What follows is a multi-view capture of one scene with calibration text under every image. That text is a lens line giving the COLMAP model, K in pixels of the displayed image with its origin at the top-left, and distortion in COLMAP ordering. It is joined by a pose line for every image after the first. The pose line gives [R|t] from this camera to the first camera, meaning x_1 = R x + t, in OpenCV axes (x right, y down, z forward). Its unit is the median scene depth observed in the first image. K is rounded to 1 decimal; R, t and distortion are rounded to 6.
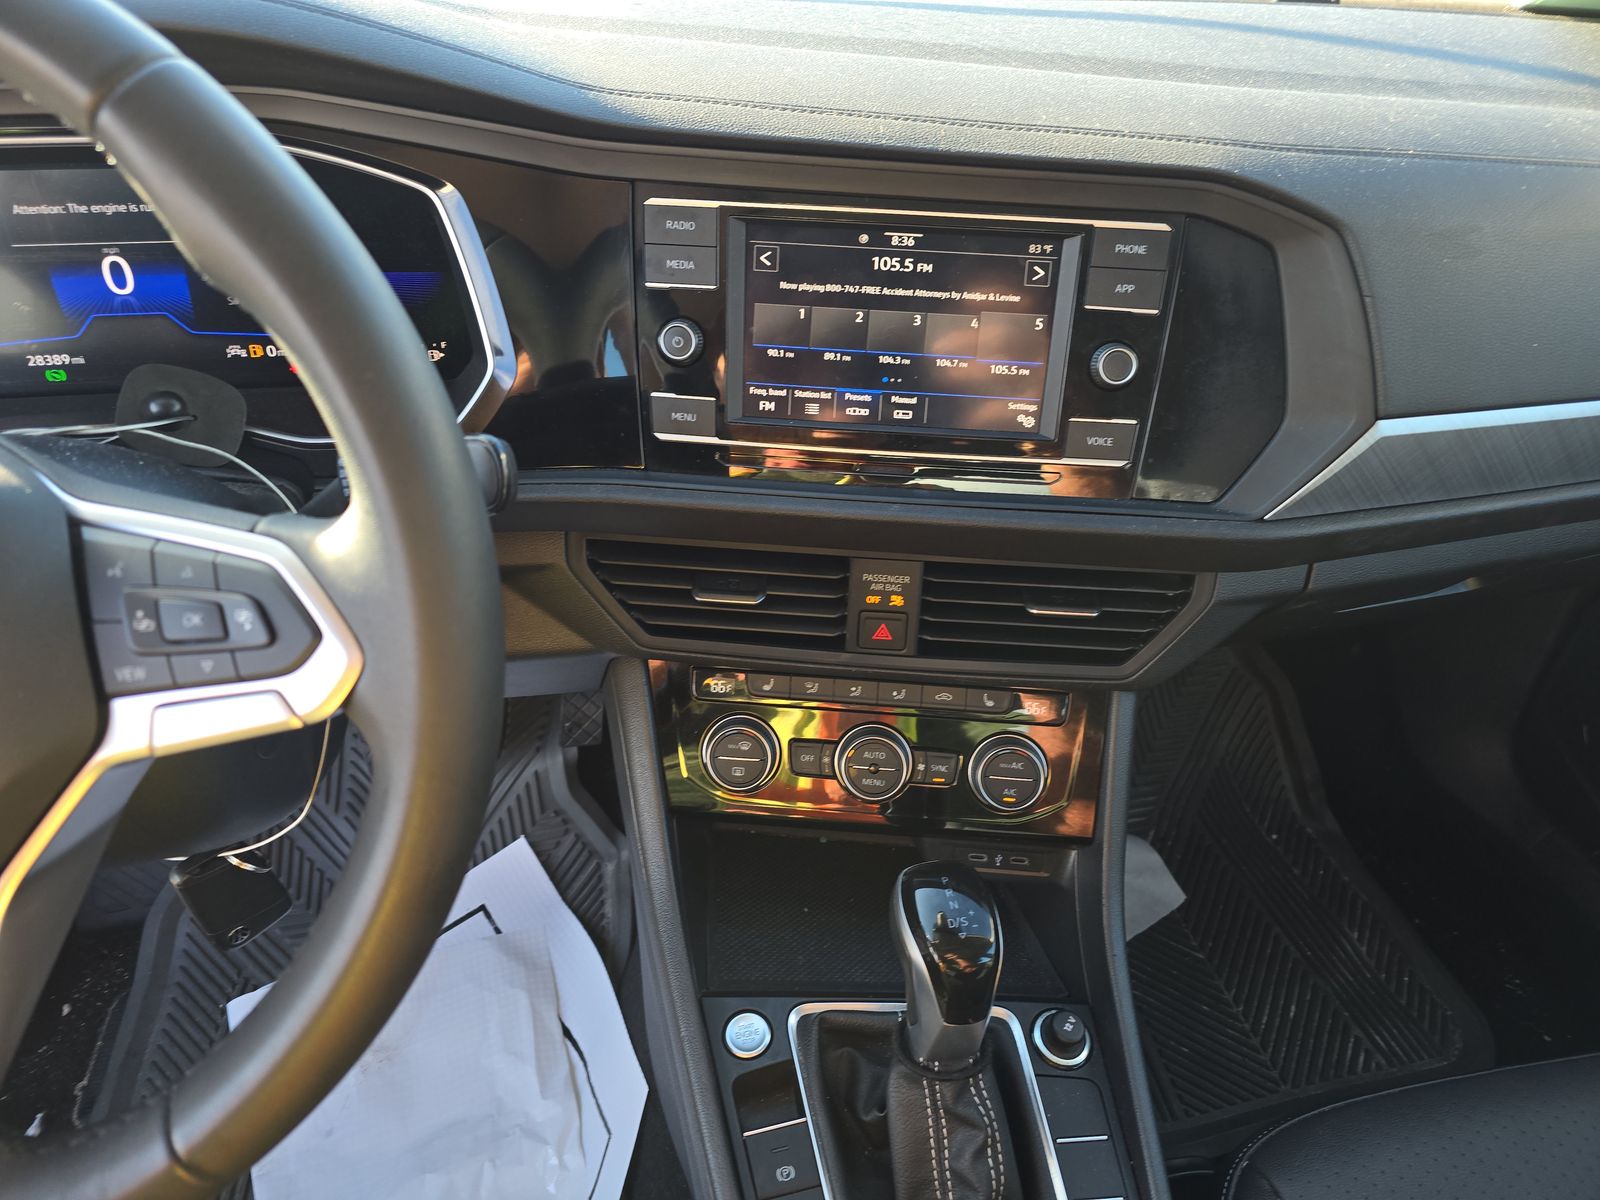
lens RADIAL K [[1091.0, 0, 800.0], [0, 1091.0, 600.0], [0, 0, 1]] dist [0.084872, -0.092672]
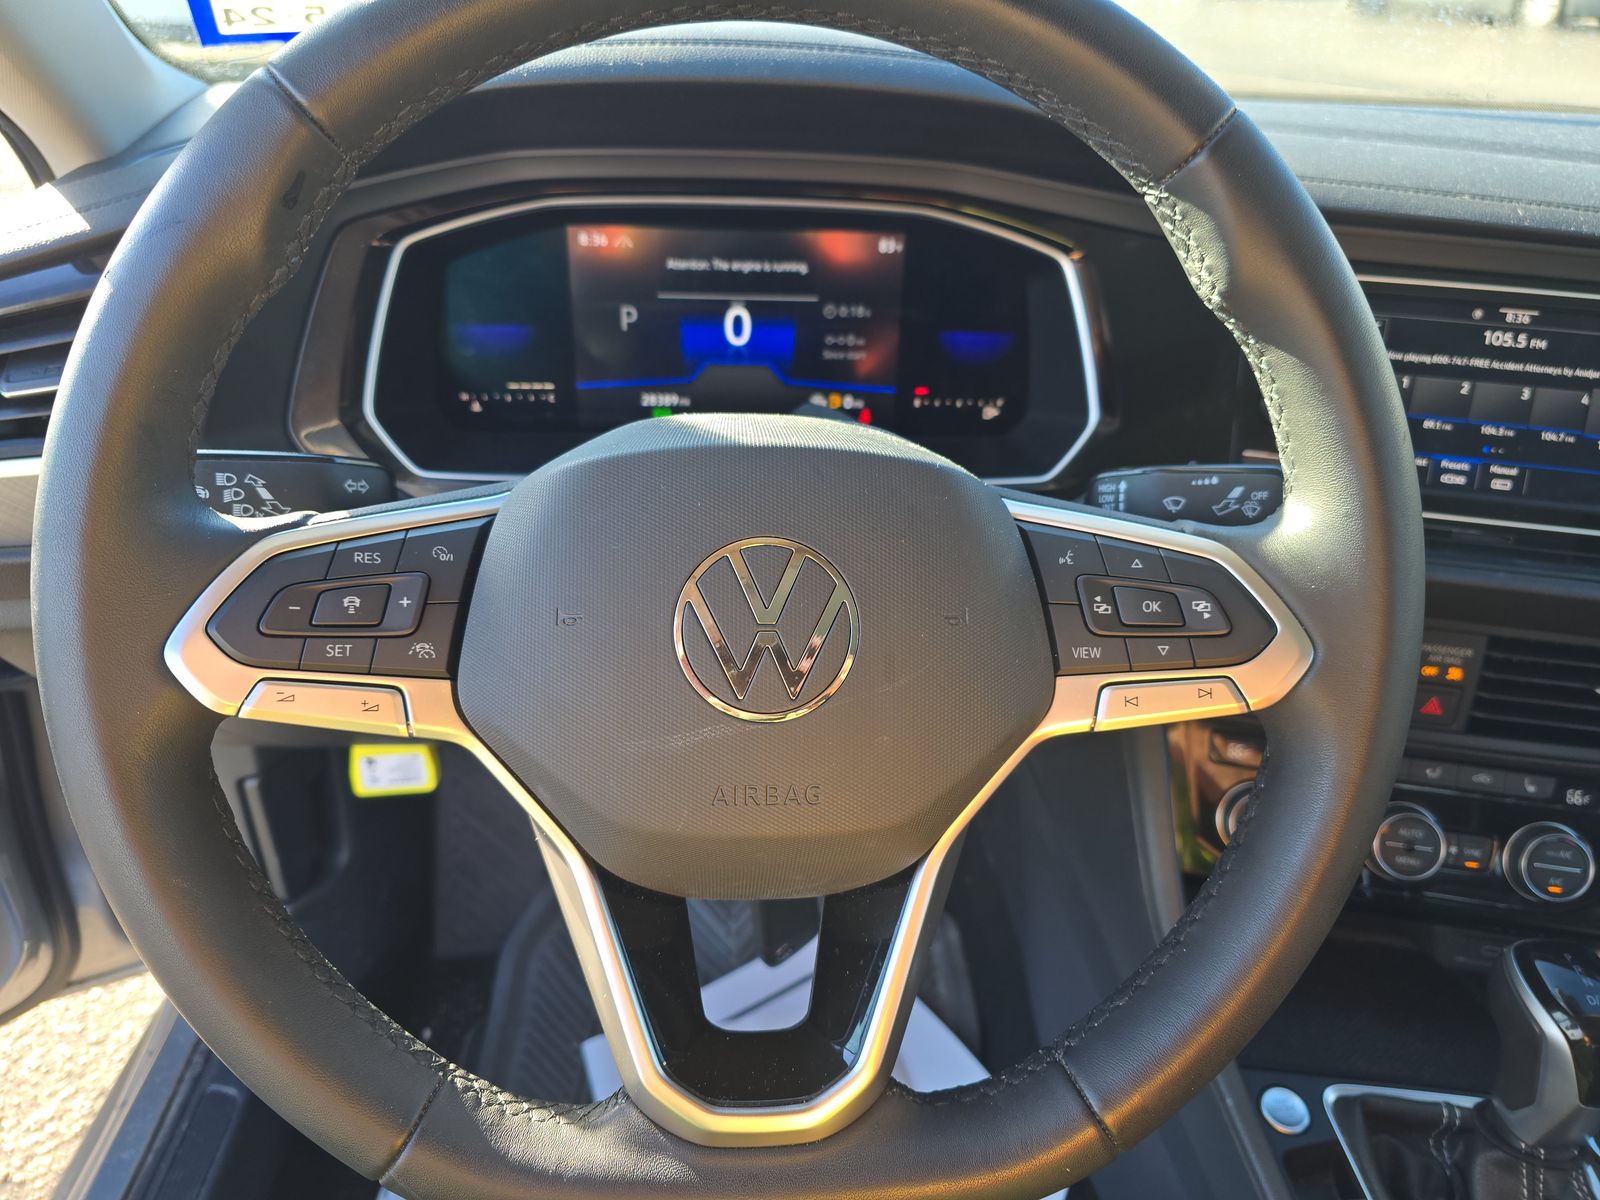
lens RADIAL K [[1129.3, 0, 800.0], [0, 1129.3, 600.0], [0, 0, 1]] dist [-0.011897, -0.001975]
pose [[0.992815, 0.061881, -0.102412, -0.441341], [-0.071499, 0.993088, -0.093079, 0.078953], [0.095944, 0.099733, 0.990378, -0.073090]]
